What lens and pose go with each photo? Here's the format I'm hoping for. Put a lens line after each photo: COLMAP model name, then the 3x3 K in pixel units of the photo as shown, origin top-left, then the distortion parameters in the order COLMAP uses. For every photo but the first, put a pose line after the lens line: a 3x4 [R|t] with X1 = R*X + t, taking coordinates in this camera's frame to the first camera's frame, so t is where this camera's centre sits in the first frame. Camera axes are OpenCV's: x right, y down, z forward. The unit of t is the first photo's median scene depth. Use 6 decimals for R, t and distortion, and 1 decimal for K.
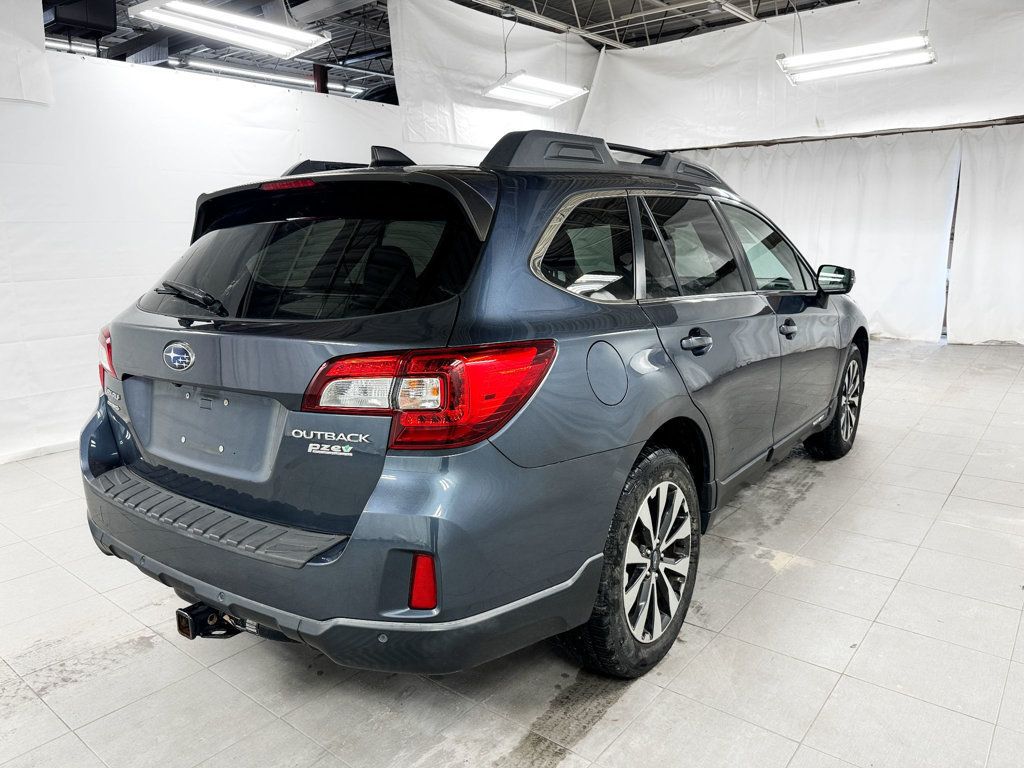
lens RADIAL K [[728.9, 0, 508.1], [0, 728.9, 386.5], [0, 0, 1]] dist [0.004739, -0.003127]
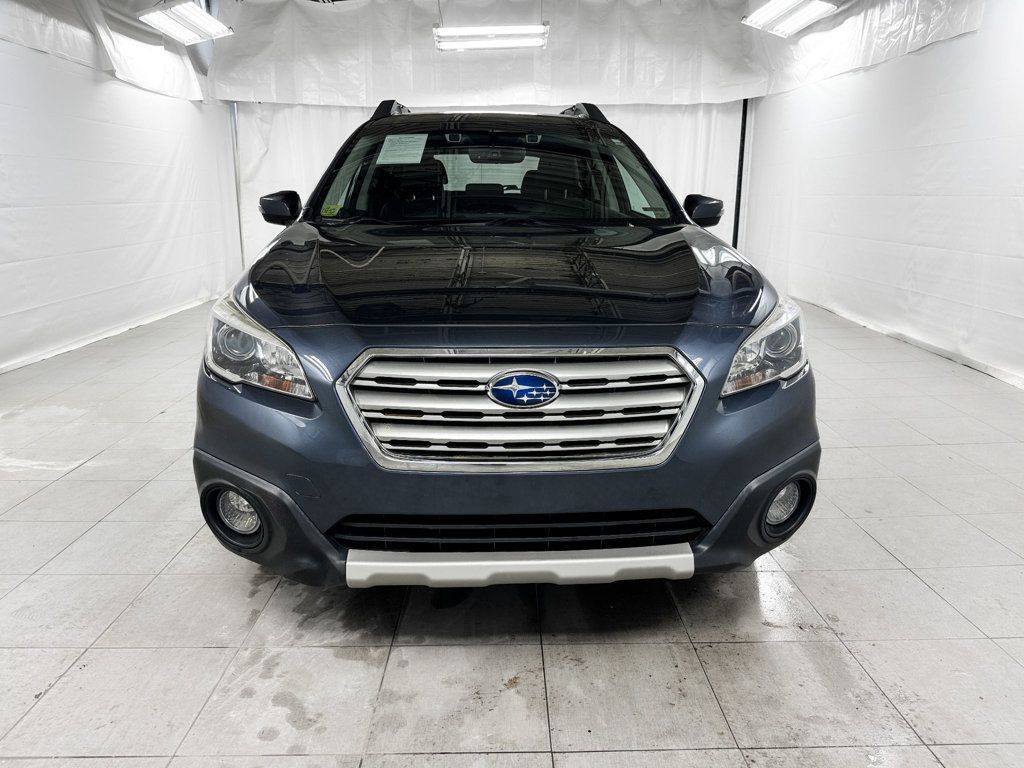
lens RADIAL K [[732.2, 0, 512.0], [0, 732.2, 384.0], [0, 0, 1]] dist [0.031446, -0.031399]
pose [[-0.779684, 0.171982, -0.602092, 1.367823], [-0.113087, 0.907057, 0.405535, -0.571243], [0.615876, 0.384278, -0.687769, 3.116580]]
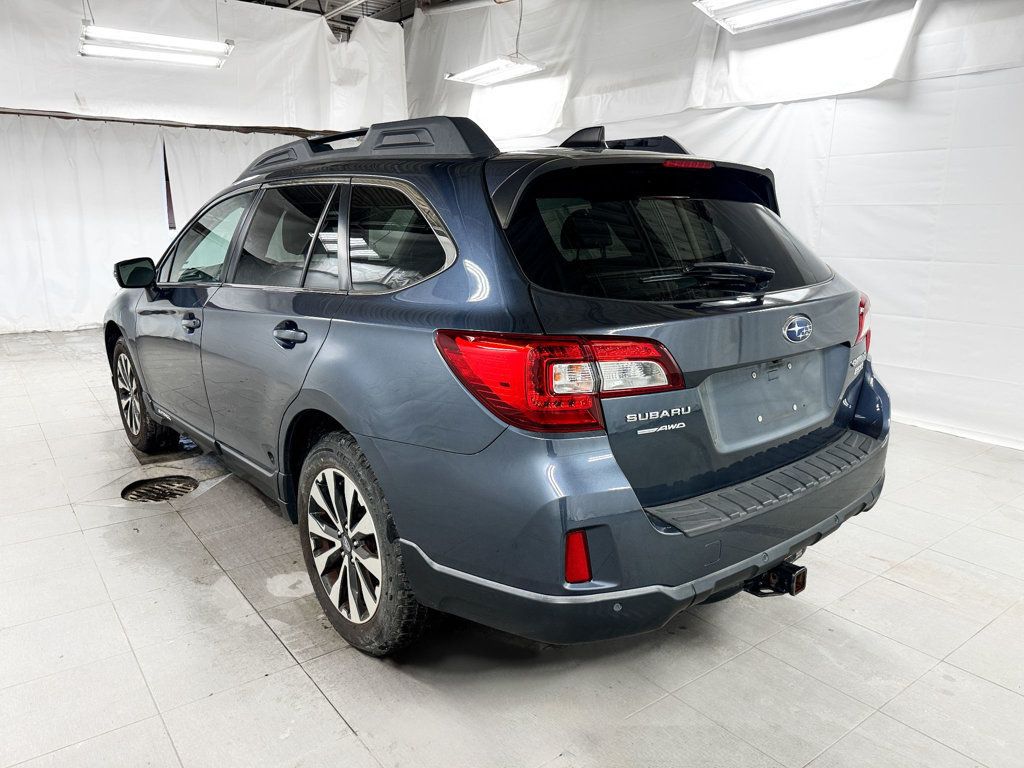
lens RADIAL K [[732.2, 0, 512.0], [0, 732.2, 384.0], [0, 0, 1]] dist [0.031446, -0.031399]
pose [[0.252898, -0.197598, 0.947100, -1.361362], [0.191628, 0.969758, 0.151156, -0.176094], [-0.948326, 0.143264, 0.283115, 0.947841]]
